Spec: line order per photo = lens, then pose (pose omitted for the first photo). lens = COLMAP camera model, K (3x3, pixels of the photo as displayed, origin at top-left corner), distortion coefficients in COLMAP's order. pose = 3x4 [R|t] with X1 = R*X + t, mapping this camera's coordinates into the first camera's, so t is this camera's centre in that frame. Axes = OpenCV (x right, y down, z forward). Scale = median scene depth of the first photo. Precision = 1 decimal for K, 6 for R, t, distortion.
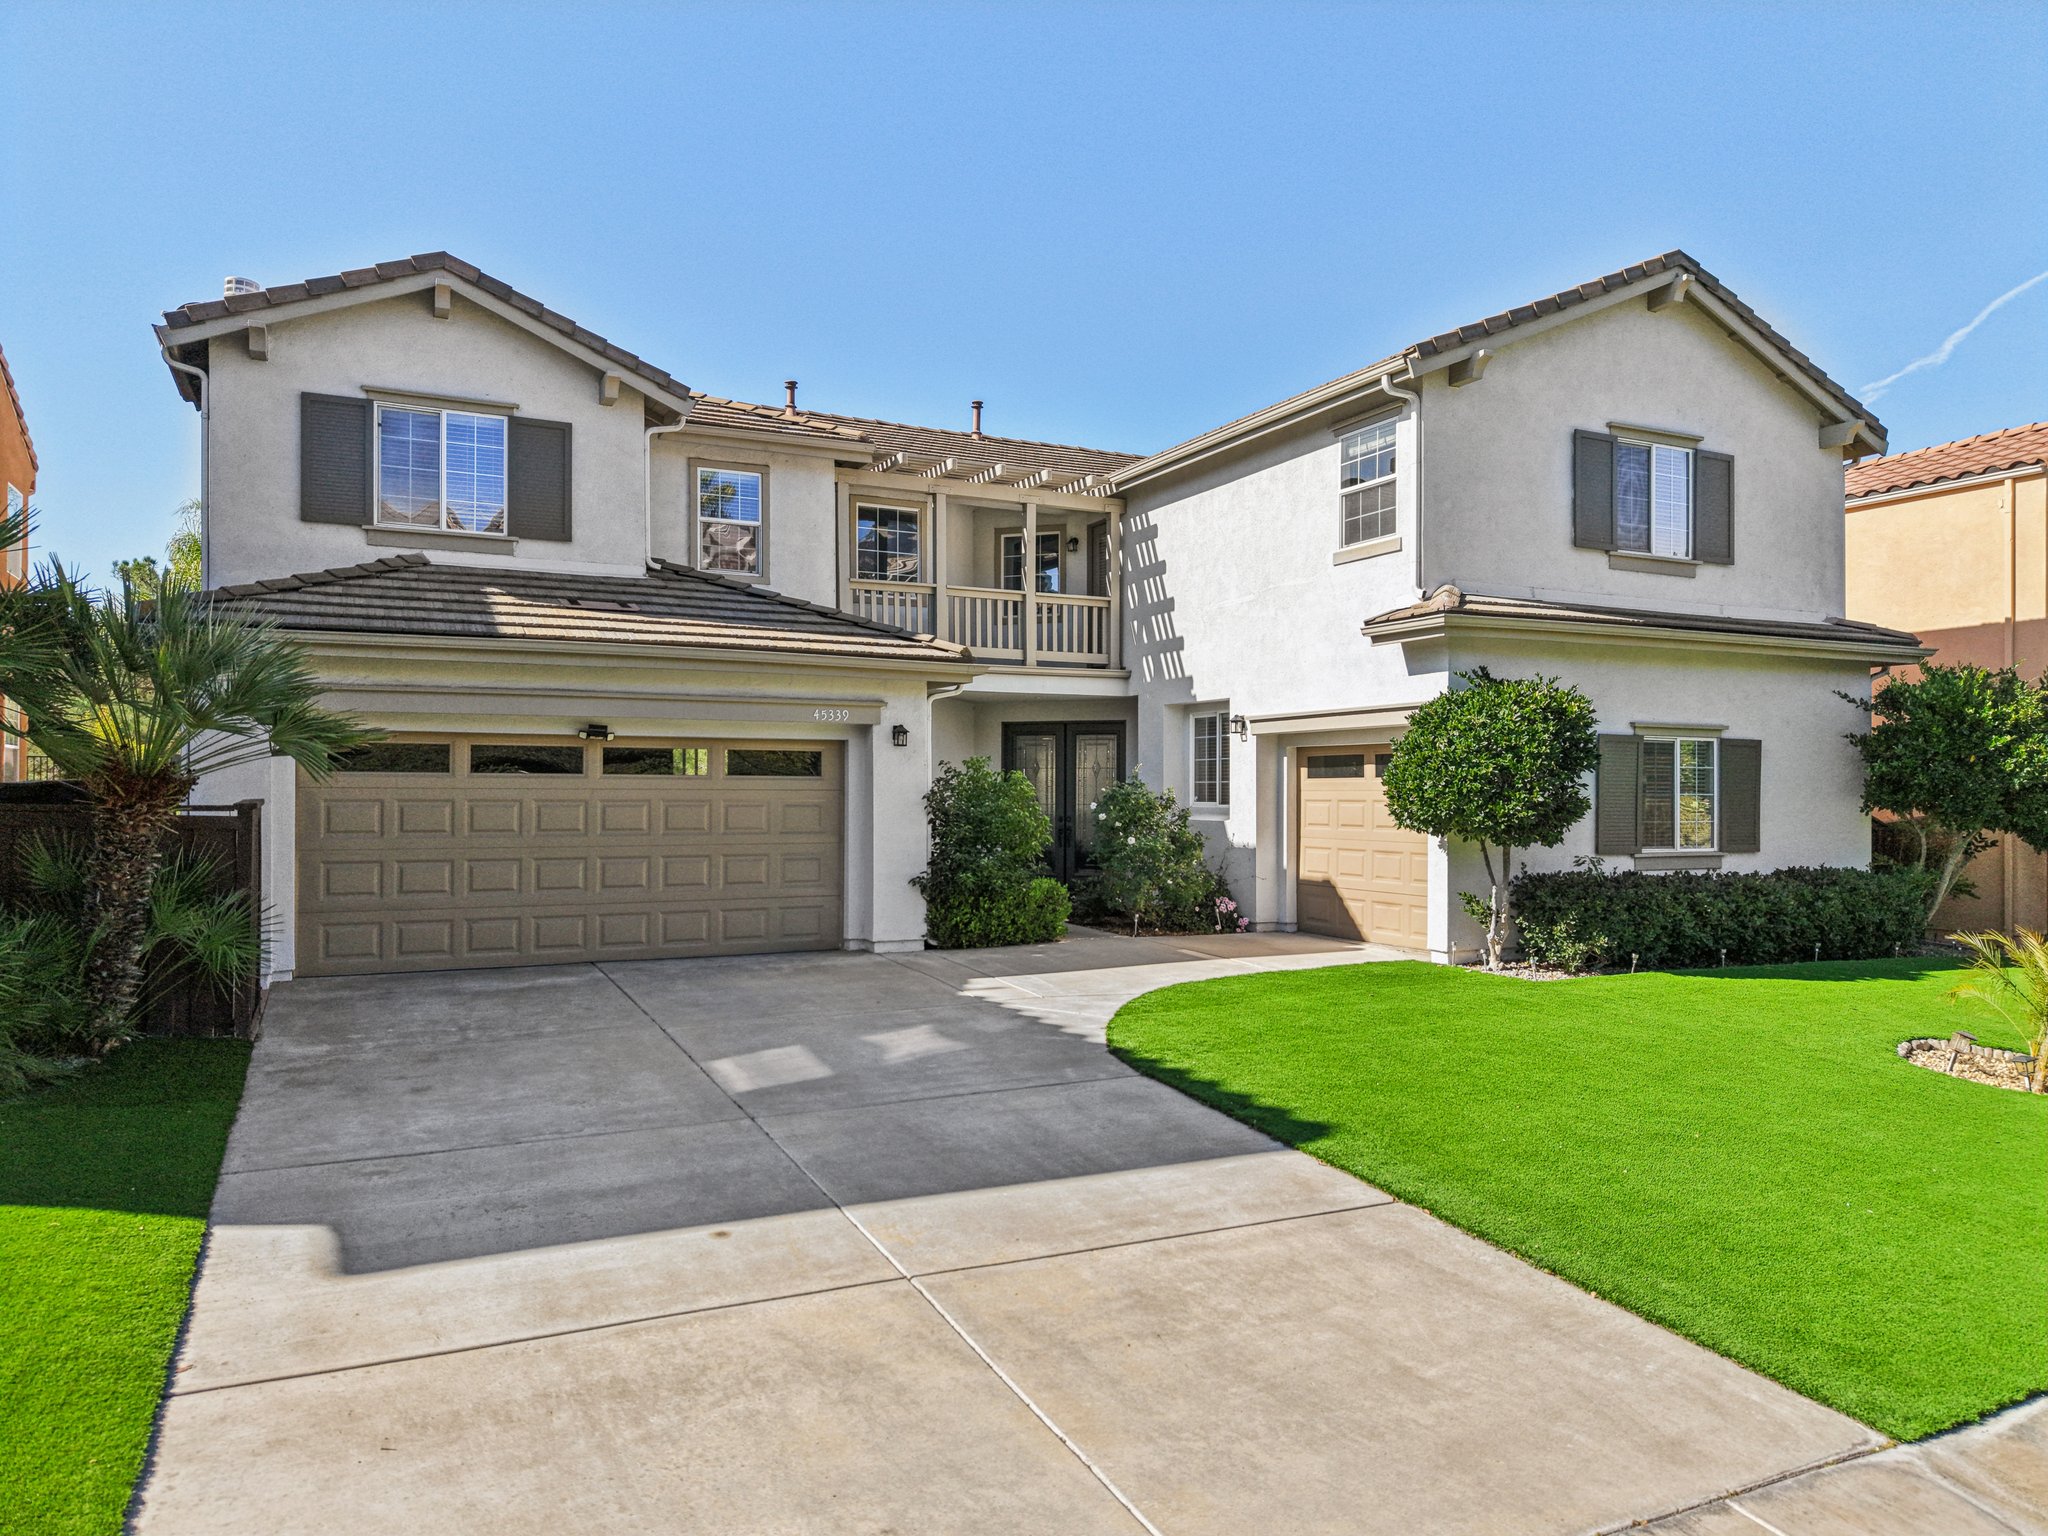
lens RADIAL K [[1409.3, 0, 1024.0], [0, 1409.3, 768.0], [0, 0, 1]] dist [-0.003301, 0.009350]
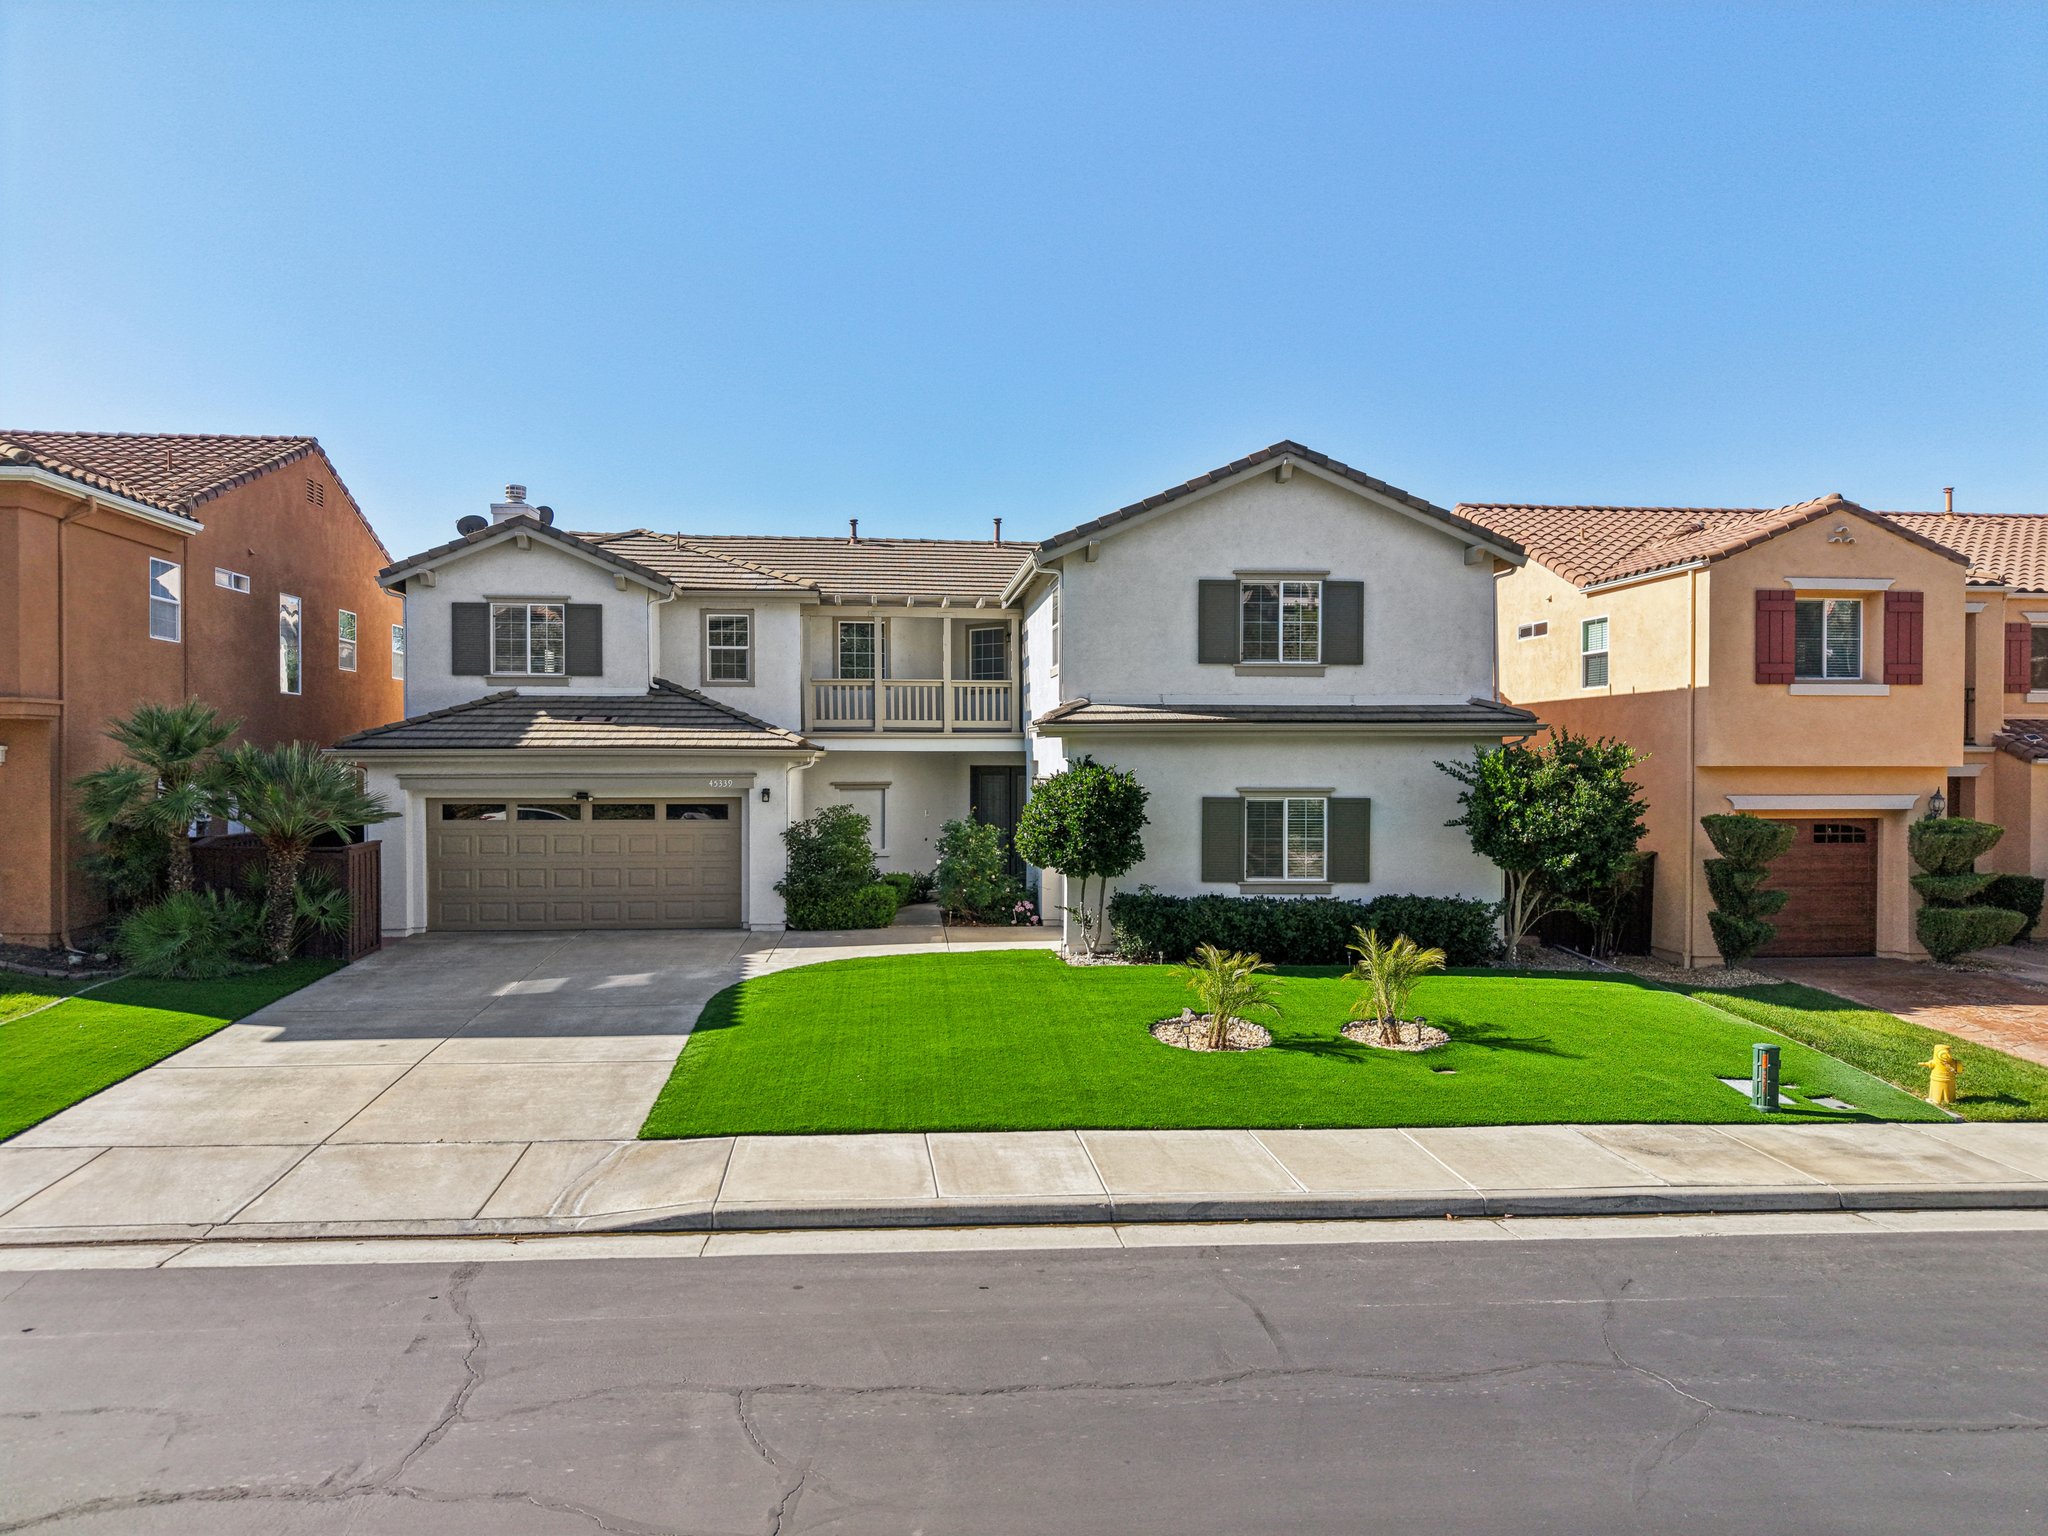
lens RADIAL K [[1409.3, 0, 1024.0], [0, 1409.3, 768.0], [0, 0, 1]] dist [-0.003301, 0.009350]
pose [[0.937741, 0.000744, -0.347334, 0.665850], [0.007574, 0.999716, 0.022589, -0.079304], [0.347252, -0.023813, 0.937470, -0.356502]]
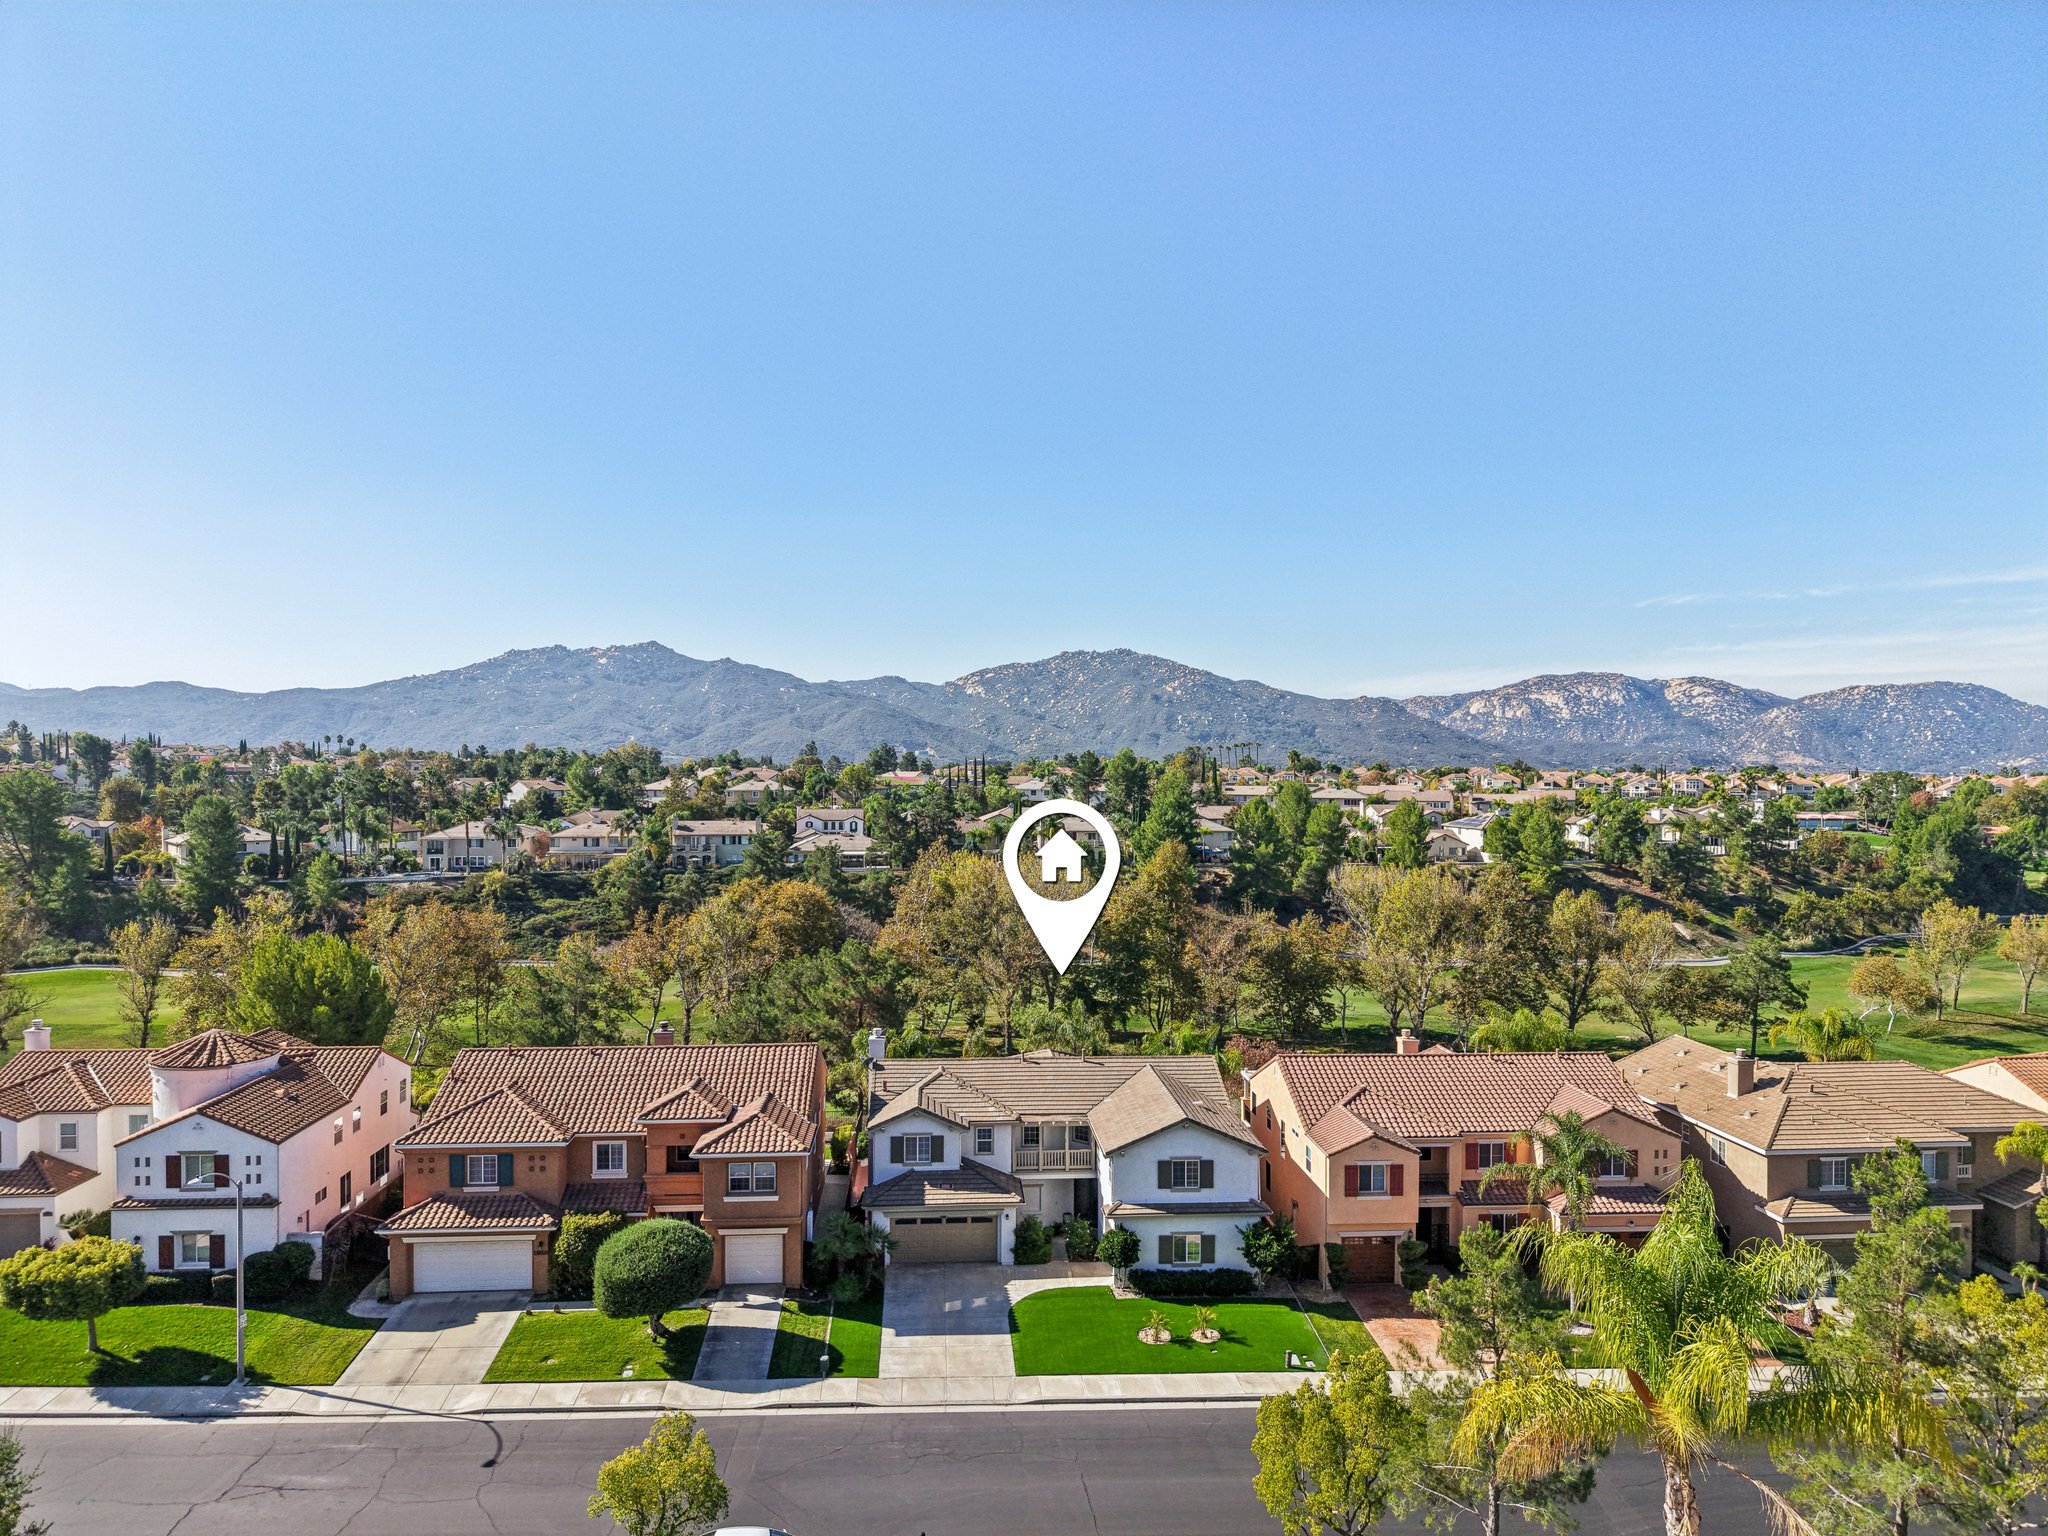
lens RADIAL K [[1356.6, 0, 1024.0], [0, 1356.6, 768.0], [0, 0, 1]] dist [-0.009464, -0.006520]
pose [[0.927620, 0.004176, -0.373502, 1.430066], [0.001411, 0.999891, 0.014685, -1.383488], [0.373523, -0.014149, 0.927513, -2.720426]]
